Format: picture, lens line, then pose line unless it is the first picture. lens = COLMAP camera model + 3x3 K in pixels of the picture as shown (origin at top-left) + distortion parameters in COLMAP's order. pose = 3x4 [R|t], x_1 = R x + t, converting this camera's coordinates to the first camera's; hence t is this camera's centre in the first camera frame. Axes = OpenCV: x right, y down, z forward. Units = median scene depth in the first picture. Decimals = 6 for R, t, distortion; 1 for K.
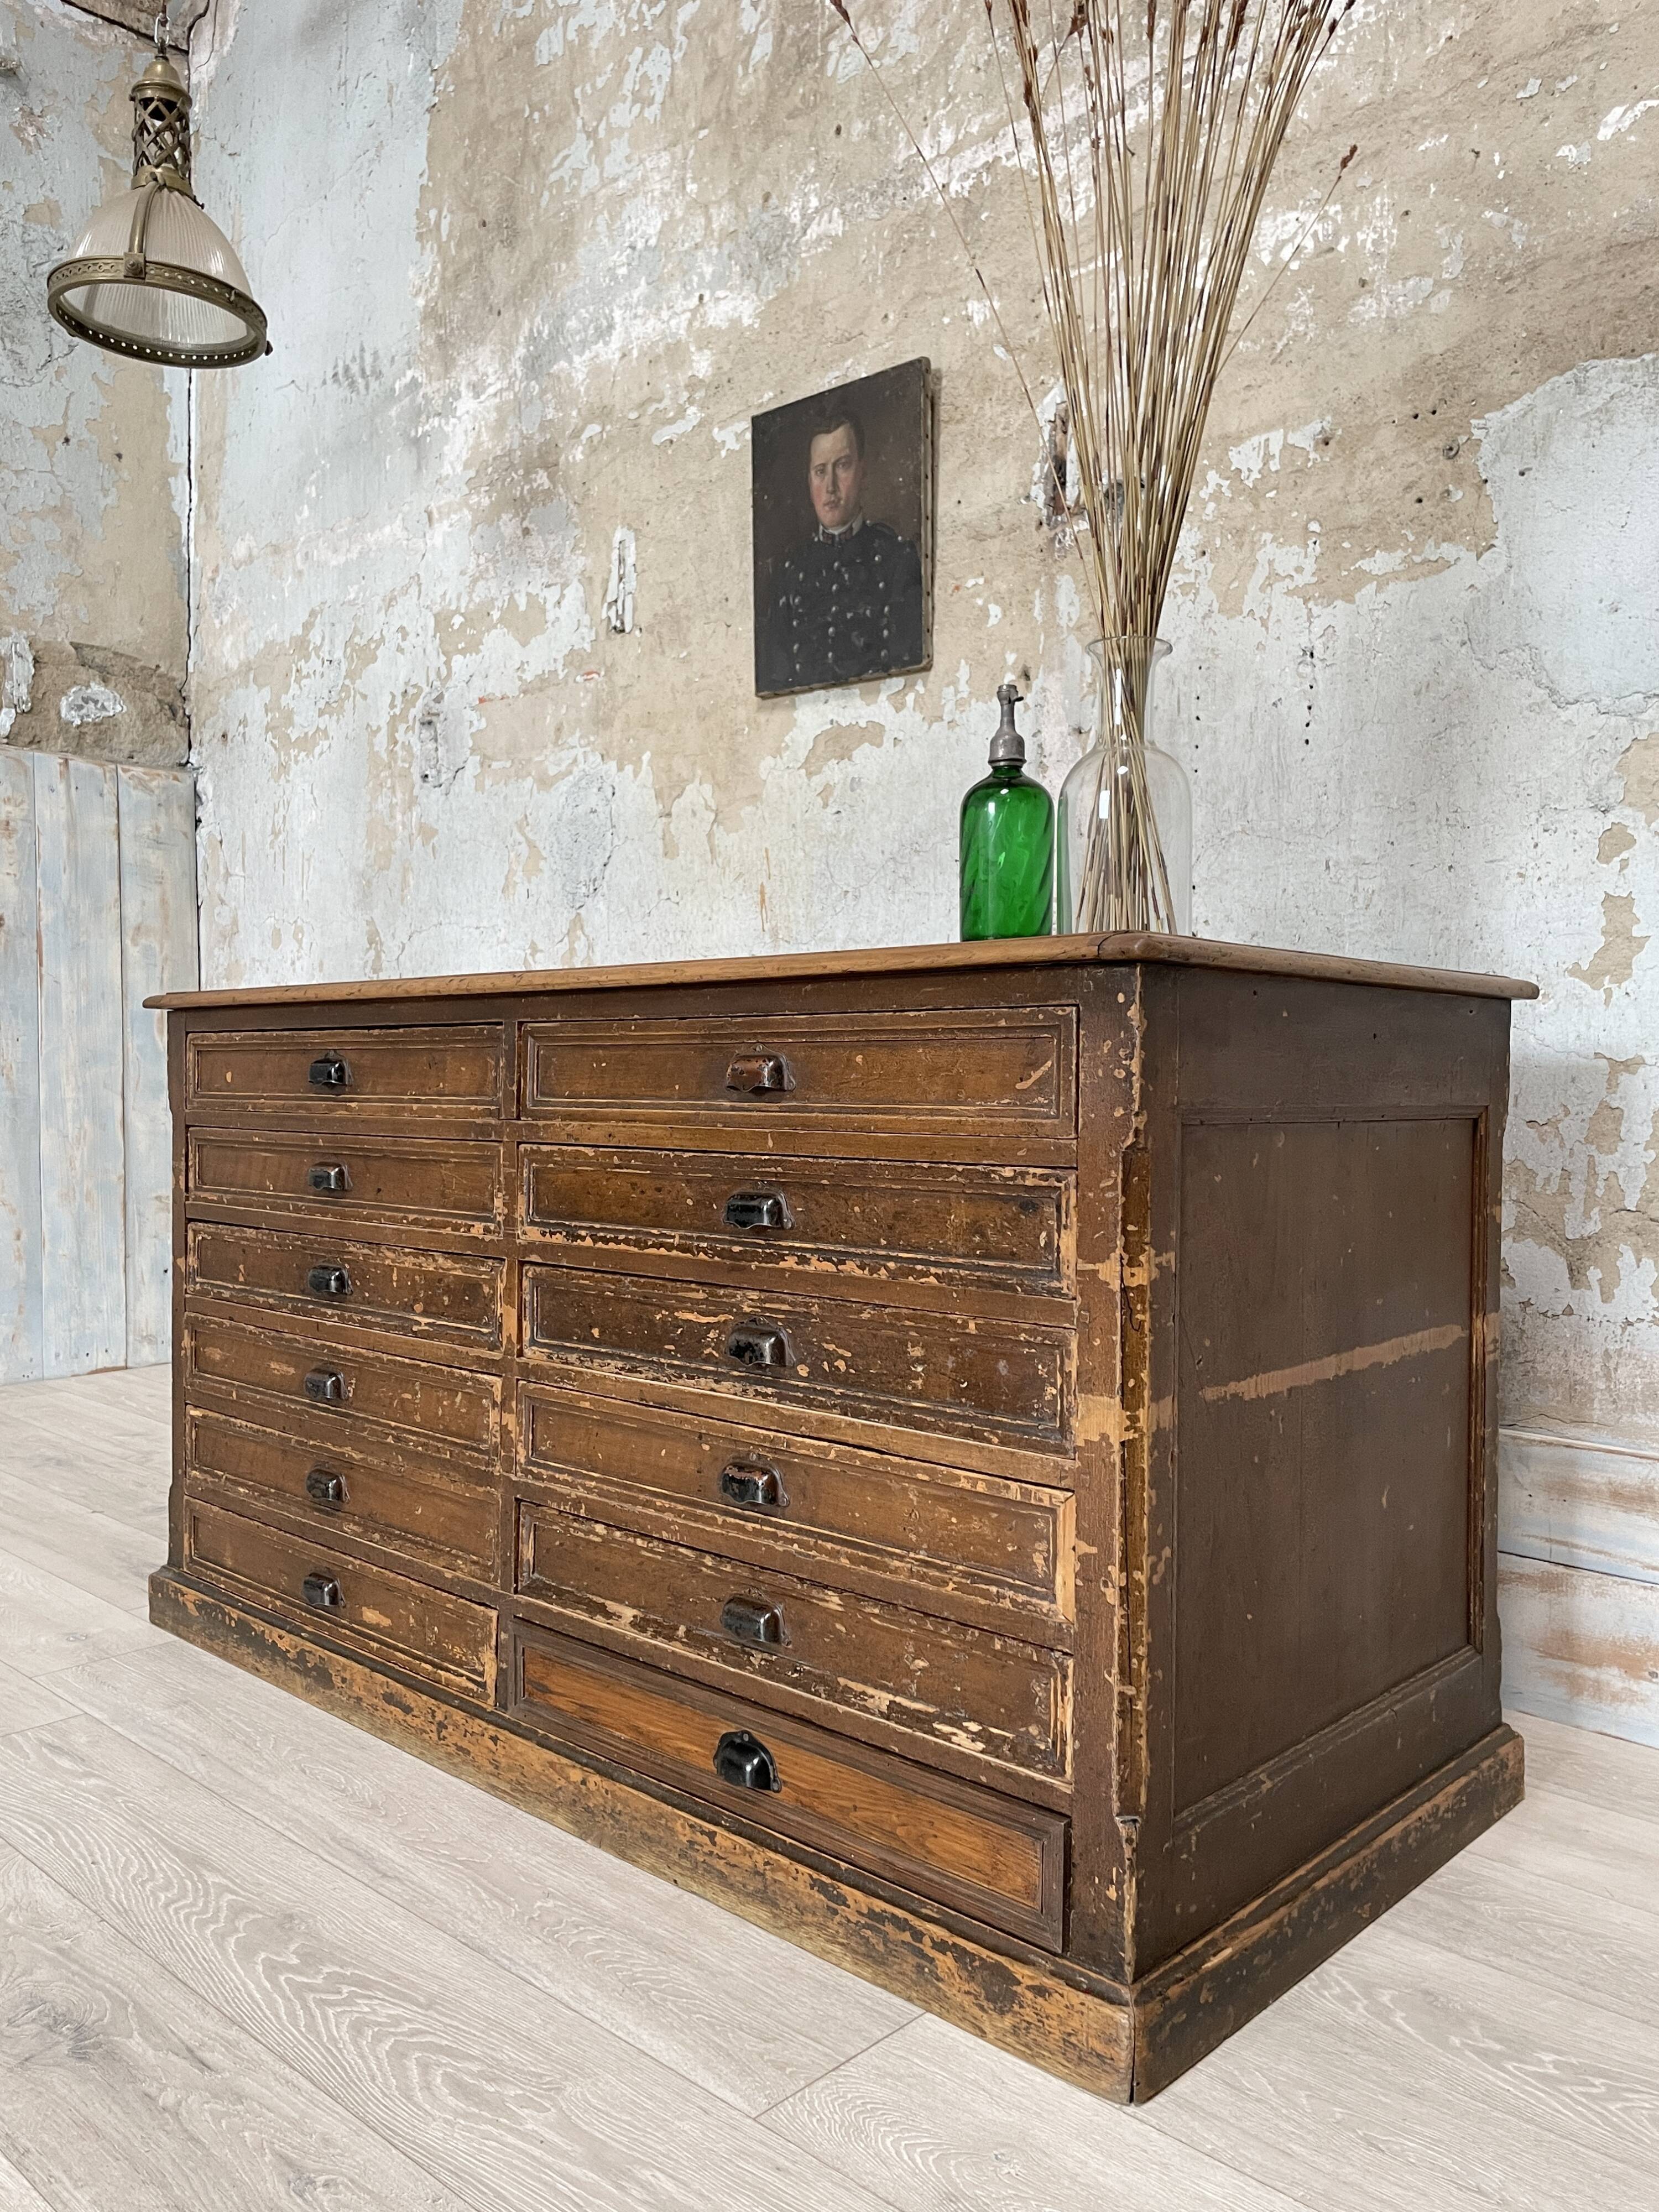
lens RADIAL K [[1674.2, 0, 835.9], [0, 1674.2, 1118.2], [0, 0, 1]] dist [0.083316, -0.107863]
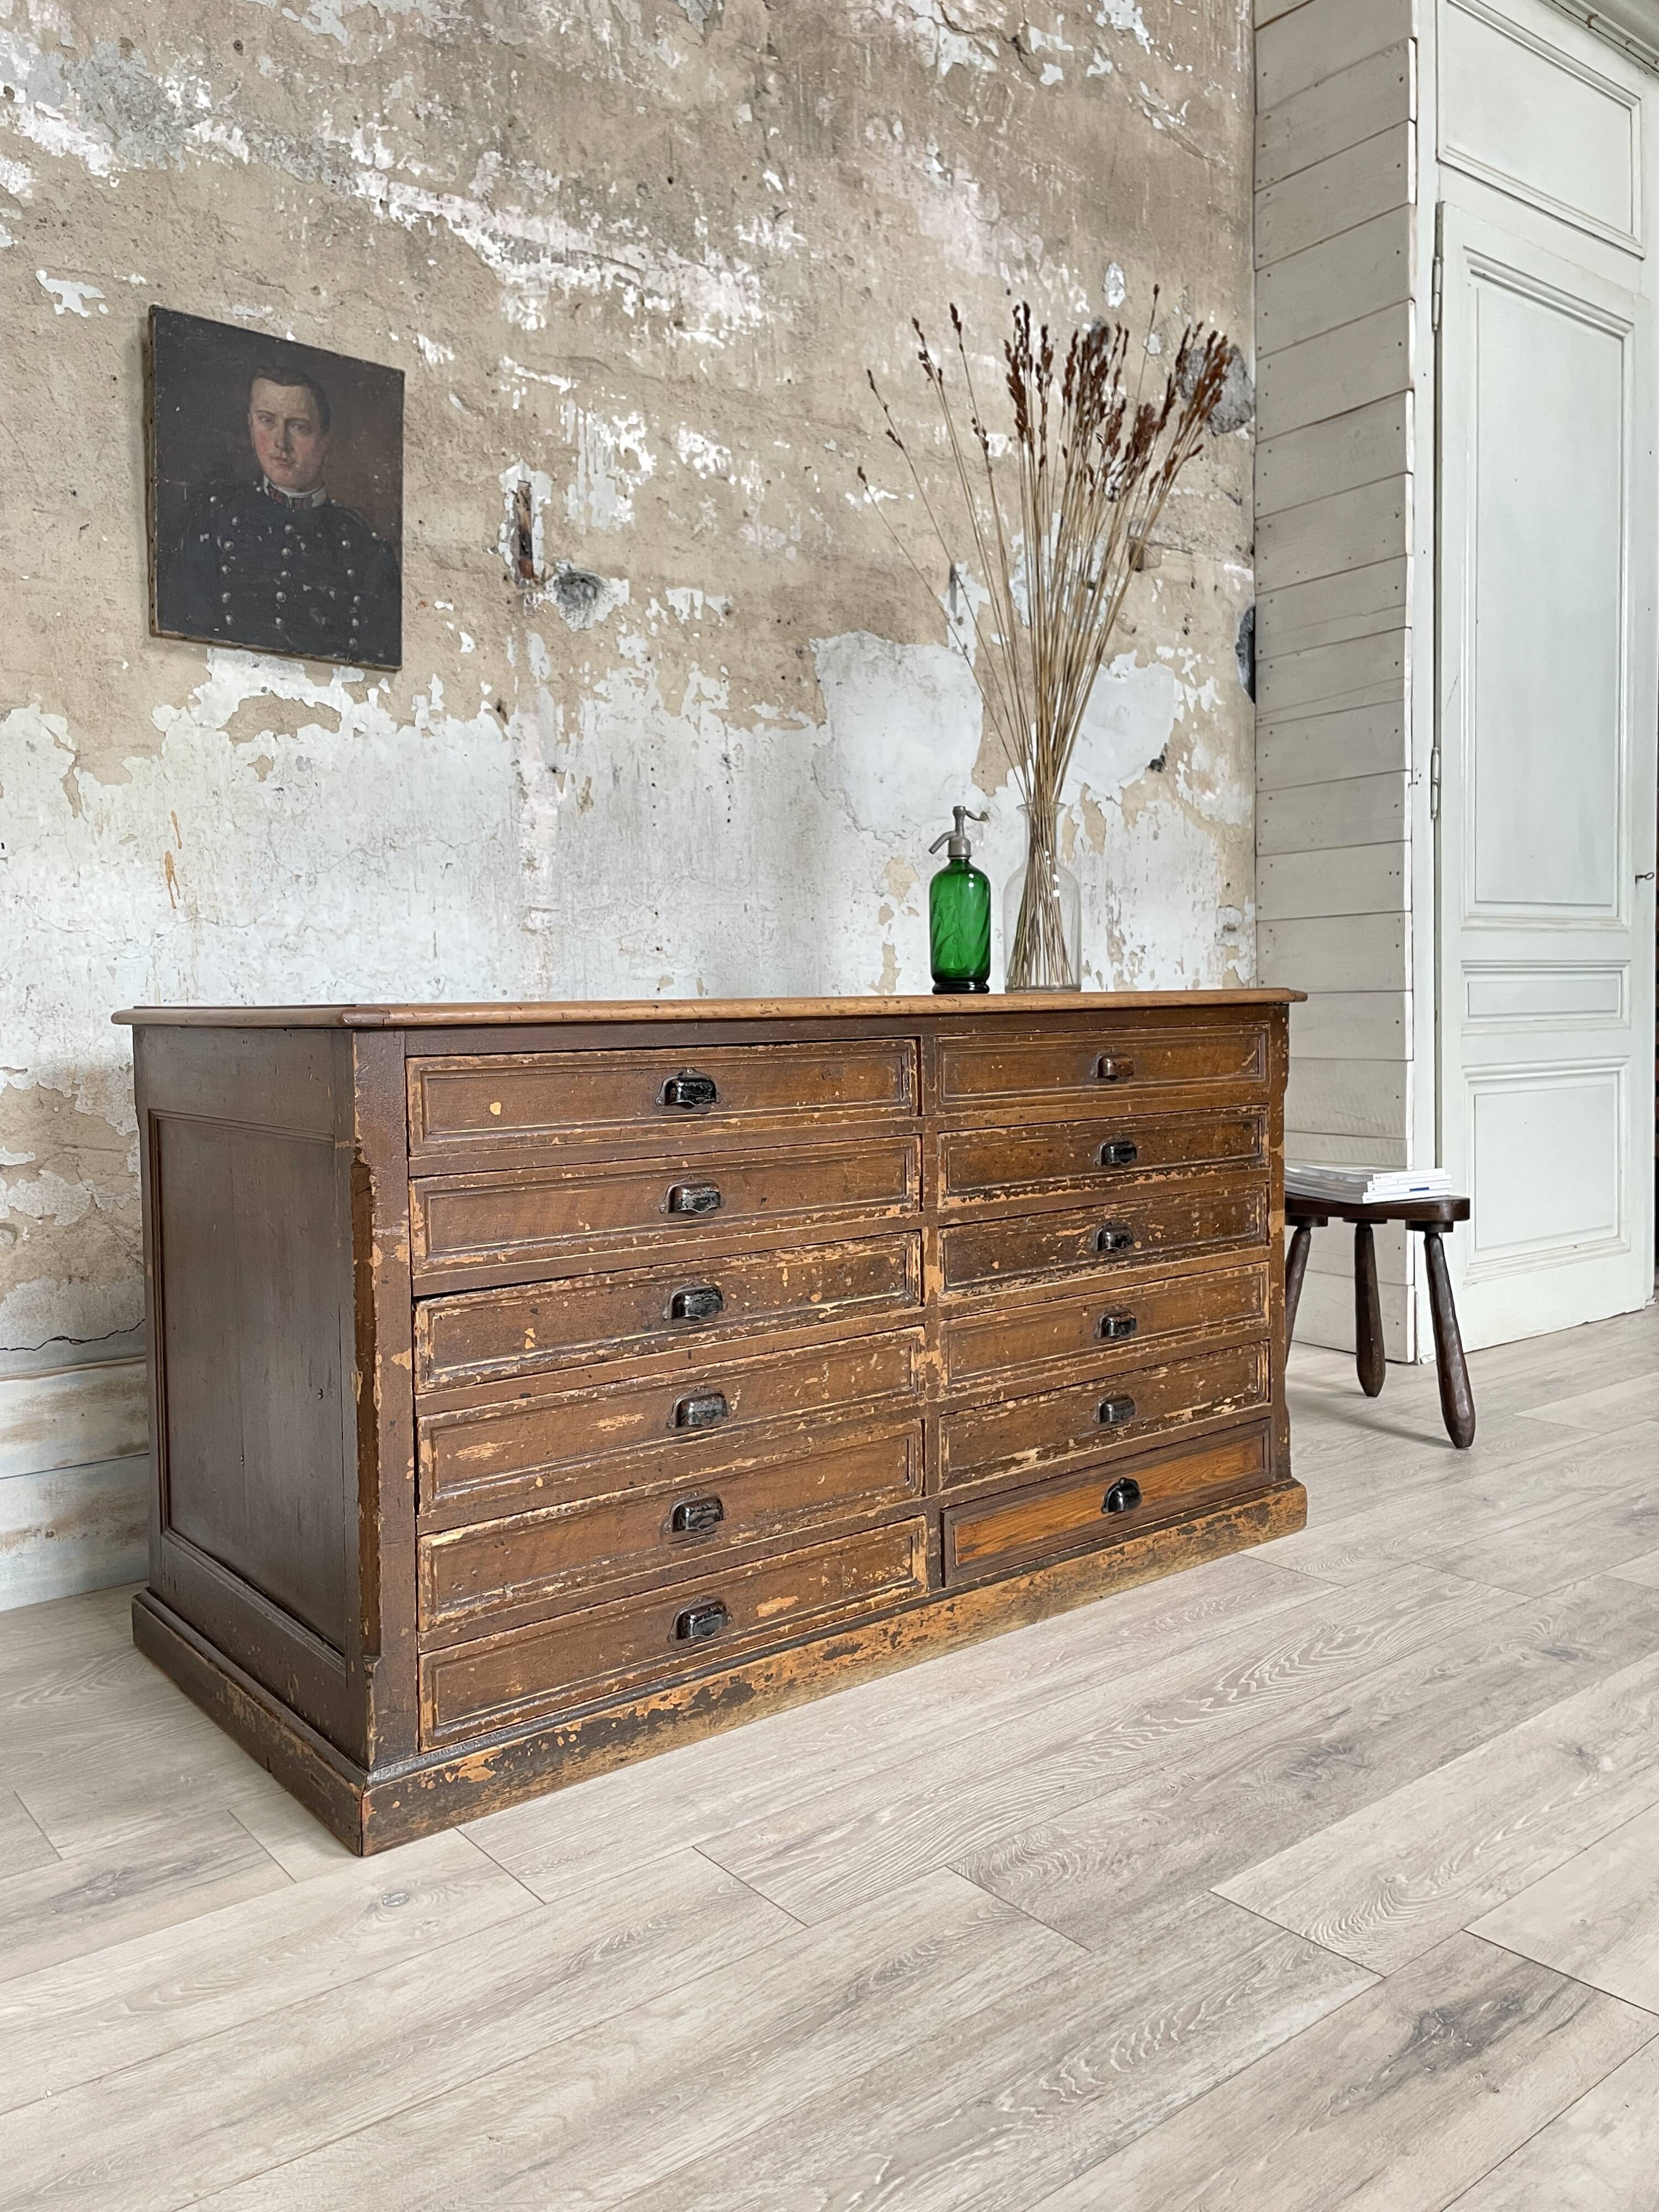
lens RADIAL K [[1674.2, 0, 835.6], [0, 1674.2, 1094.6], [0, 0, 1]] dist [0.083316, -0.107863]
pose [[0.136102, -0.066498, 0.988460, -1.276527], [0.039229, 0.997324, 0.061693, -0.083500], [-0.989918, 0.030380, 0.138347, 0.807281]]
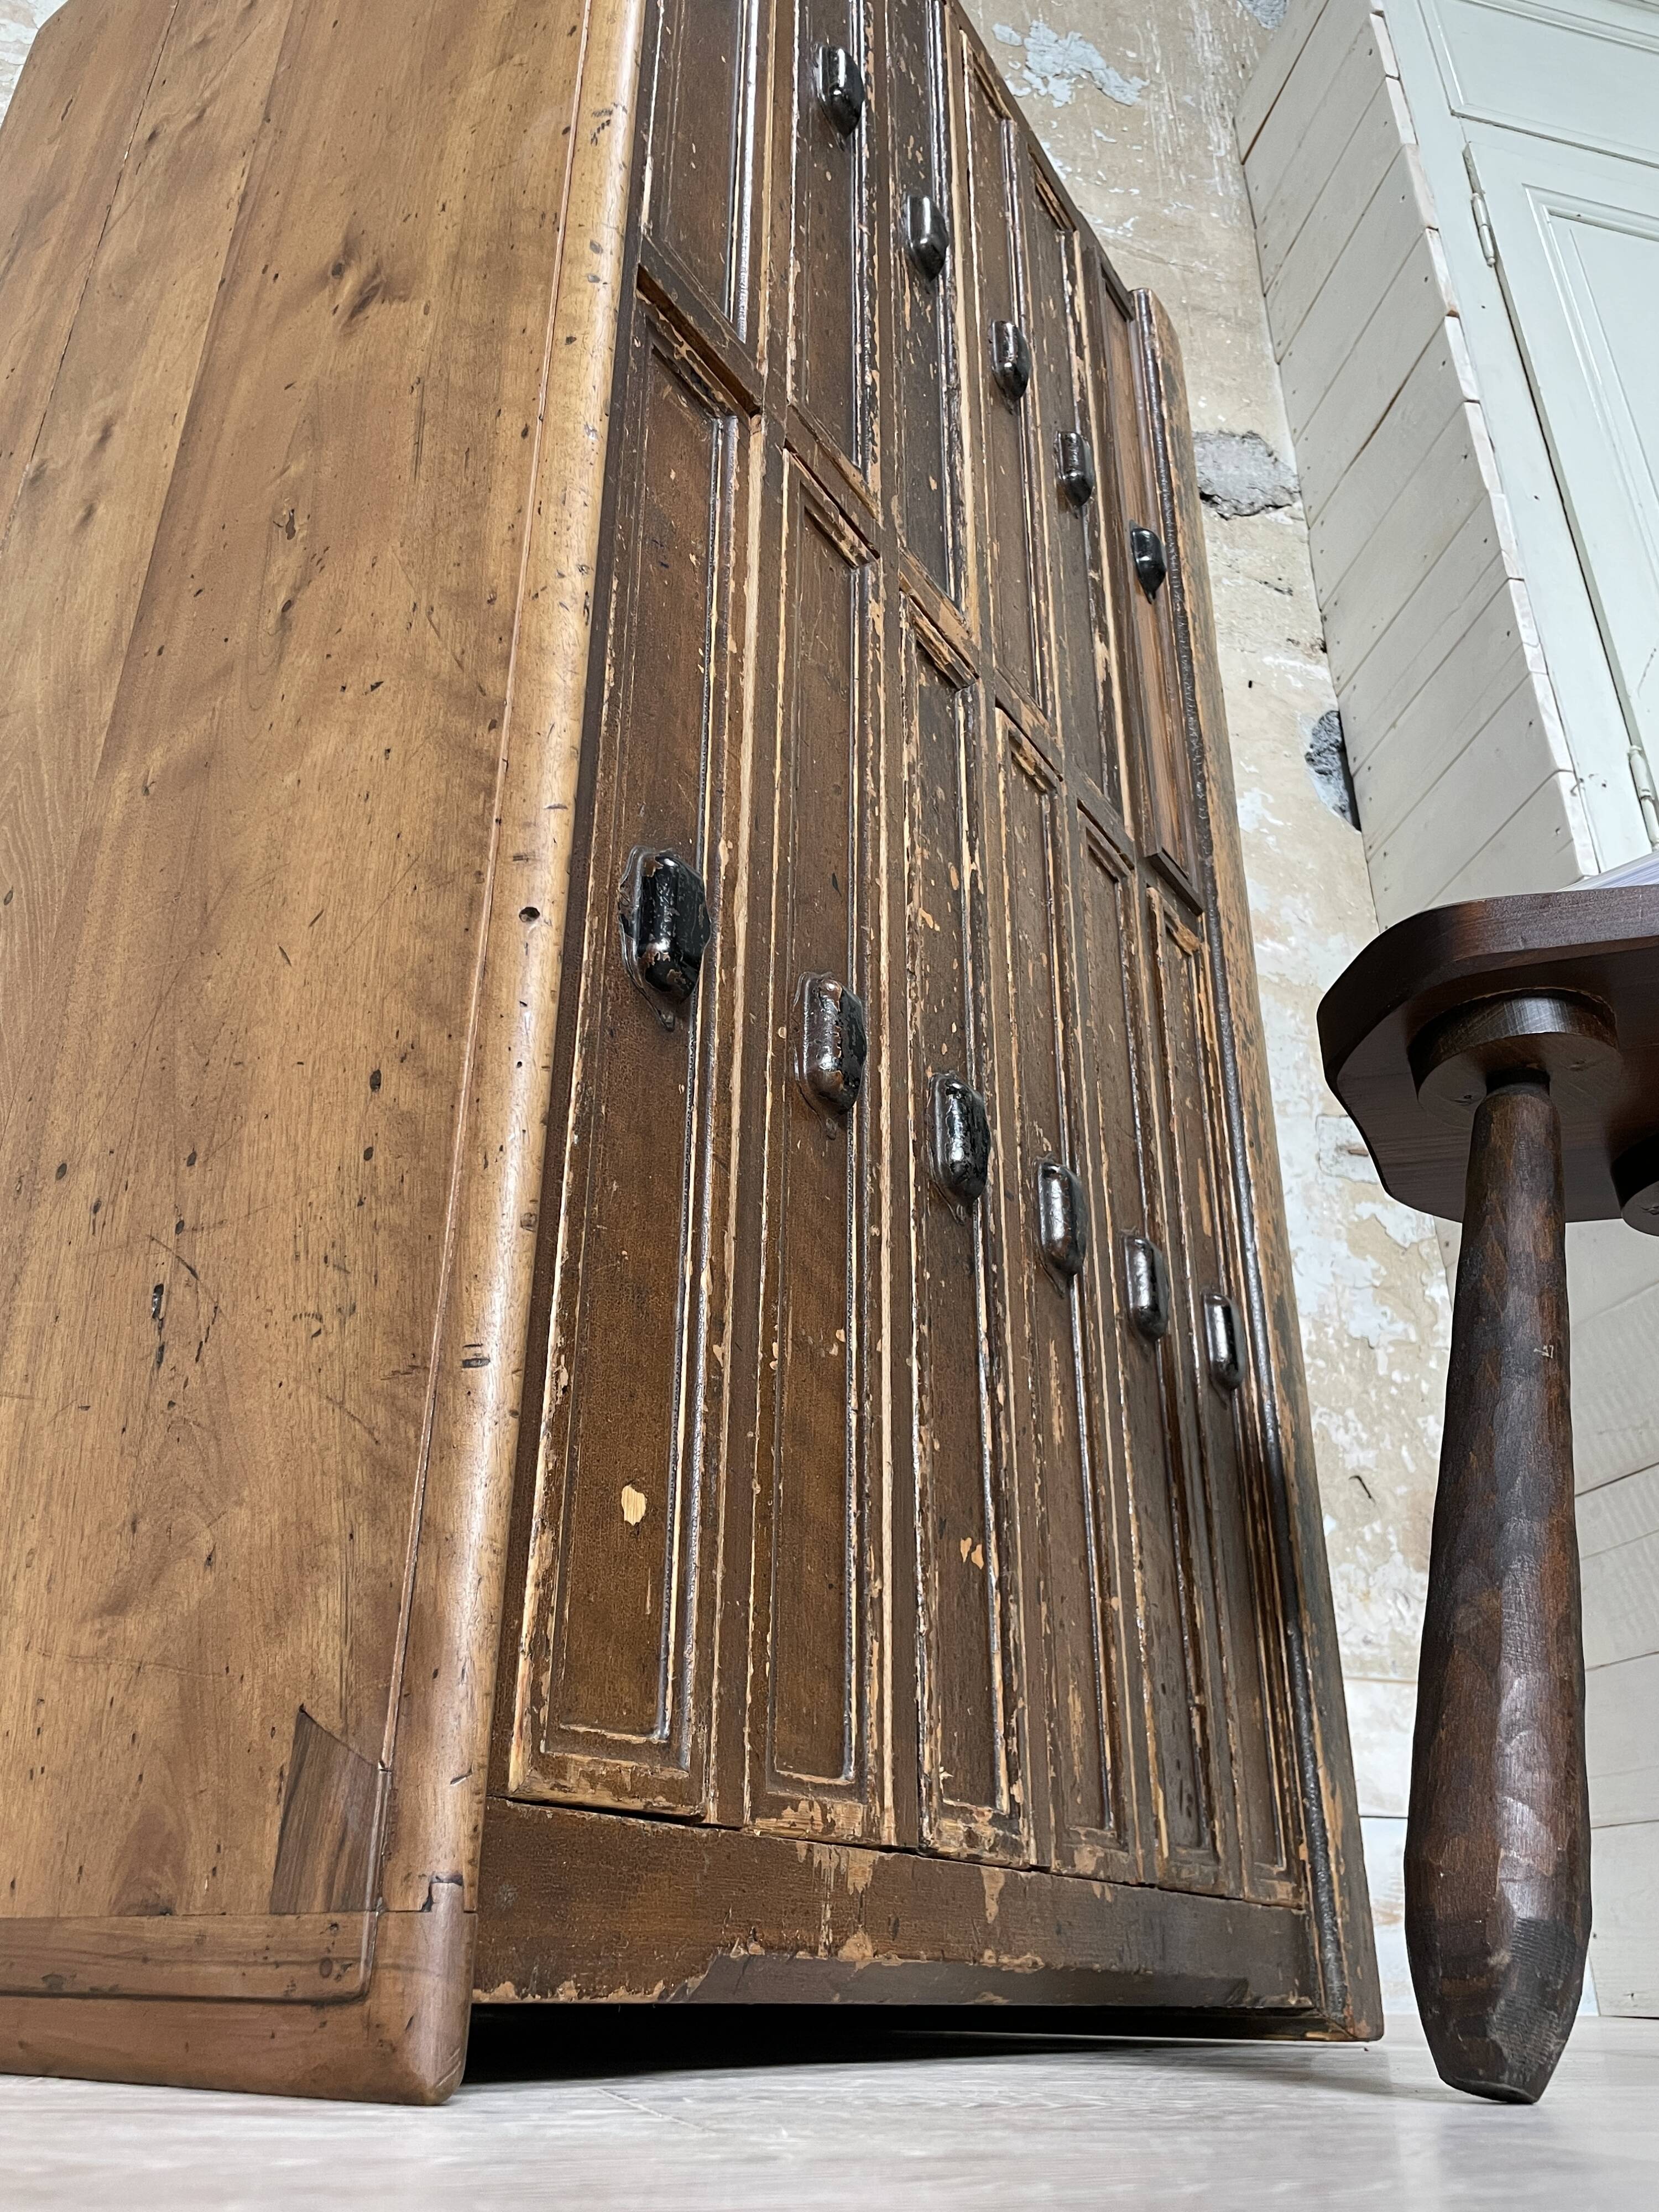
lens RADIAL K [[1674.2, 0, 828.8], [0, 1674.2, 1093.5], [0, 0, 1]] dist [0.083316, -0.107863]
pose [[0.534097, 0.385084, 0.752630, -0.208646], [0.023597, 0.883103, -0.468586, 0.353247], [-0.845094, 0.268030, 0.462575, 0.367290]]
